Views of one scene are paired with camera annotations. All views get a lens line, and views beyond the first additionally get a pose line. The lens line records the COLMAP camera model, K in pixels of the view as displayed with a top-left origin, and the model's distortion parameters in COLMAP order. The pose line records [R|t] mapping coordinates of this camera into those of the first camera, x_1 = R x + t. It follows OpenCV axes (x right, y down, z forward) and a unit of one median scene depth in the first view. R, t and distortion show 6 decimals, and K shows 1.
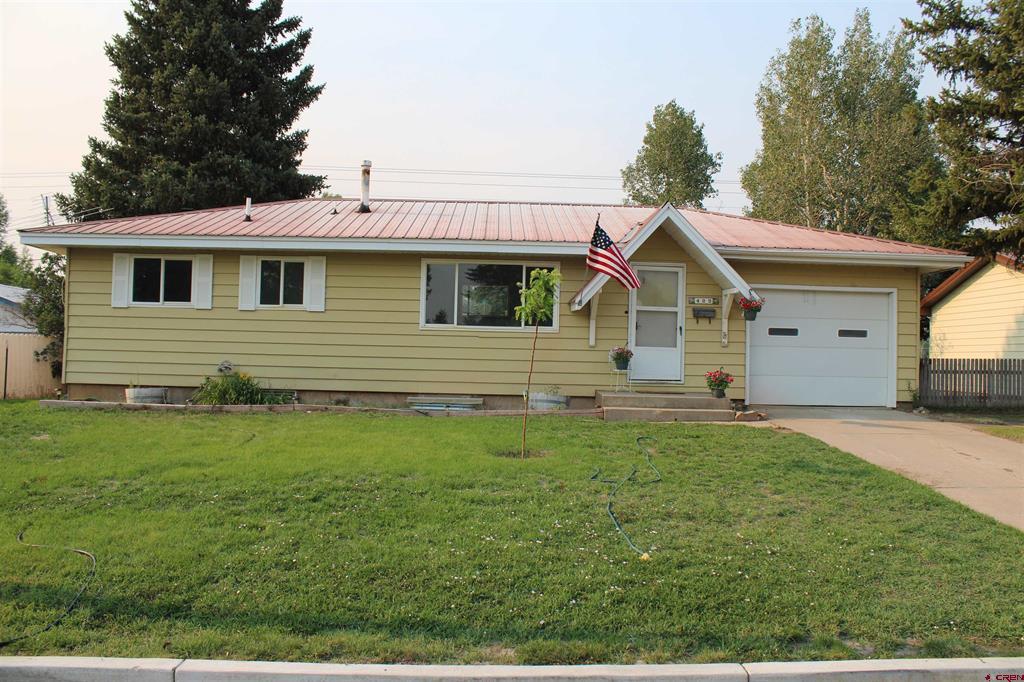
lens RADIAL K [[846.3, 0, 510.7], [0, 846.3, 336.6], [0, 0, 1]] dist [-0.162833, 0.145256]
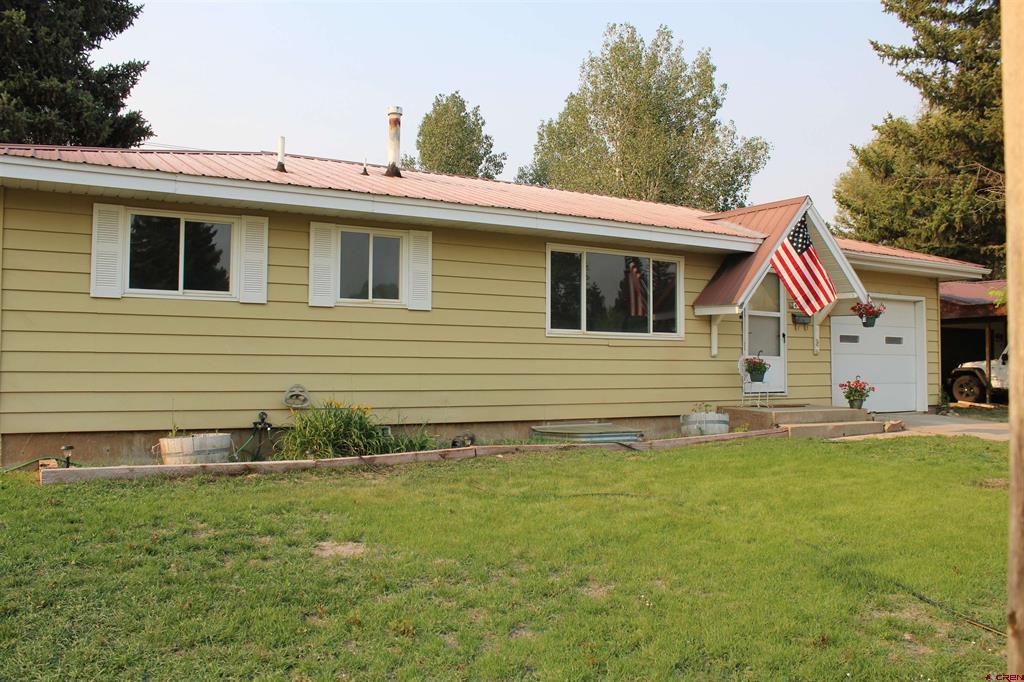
lens RADIAL K [[861.0, 0, 512.0], [0, 861.0, 341.0], [0, 0, 1]] dist [-0.170957, 0.164036]
pose [[0.866745, -0.002156, 0.498747, -0.519574], [0.003546, 0.999992, -0.001839, -0.002889], [-0.498739, 0.003362, 0.866745, 0.346216]]
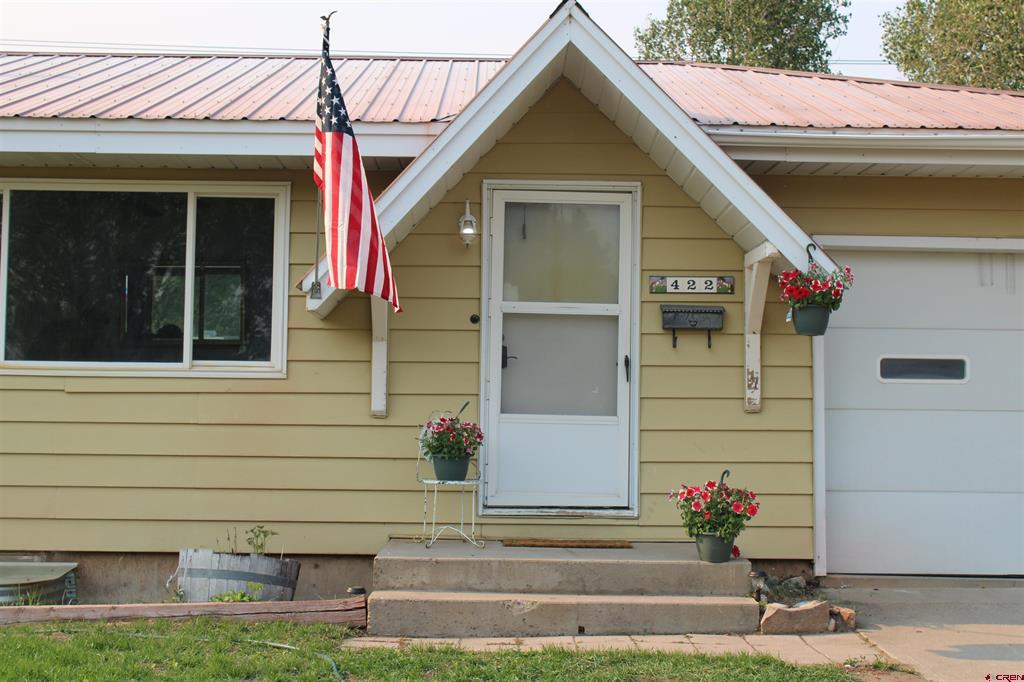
lens RADIAL K [[1576.1, 0, 512.0], [0, 1576.1, 341.0], [0, 0, 1]] dist [-0.016881, 0.022130]
pose [[0.999943, -0.010628, 0.000913, 0.152860], [0.010655, 0.999234, -0.037652, 0.006079], [-0.000512, 0.037659, 0.999291, 0.328954]]
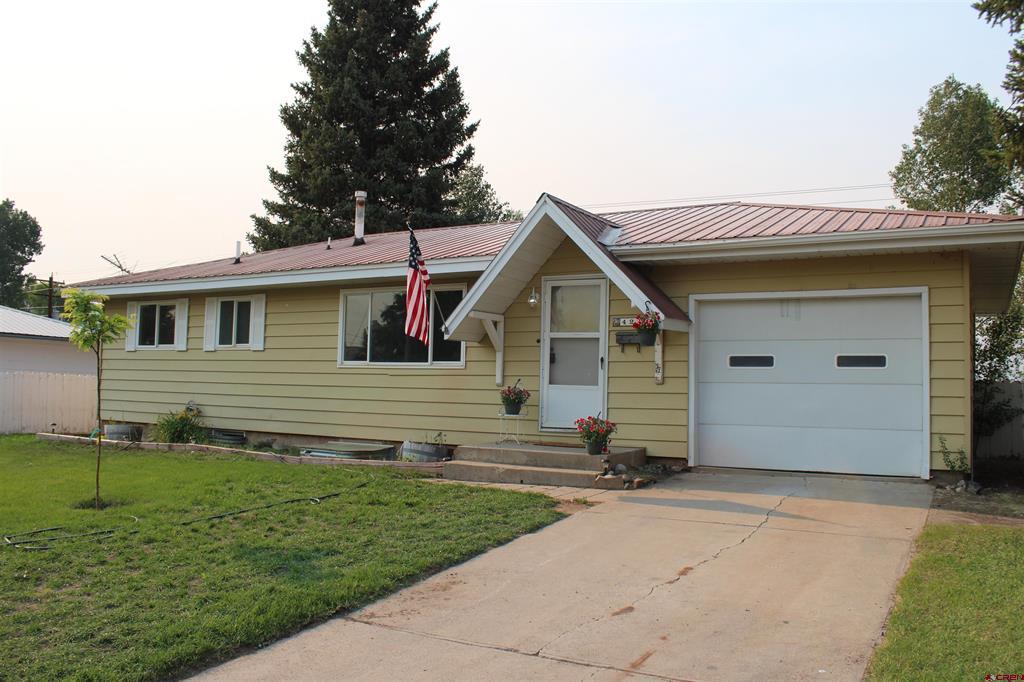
lens RADIAL K [[846.3, 0, 510.7], [0, 846.3, 336.6], [0, 0, 1]] dist [-0.162833, 0.145256]
pose [[0.860881, -0.035862, -0.507541, 0.515724], [0.007521, 0.998301, -0.057781, 0.012394], [0.508751, 0.045925, 0.859688, 0.312971]]
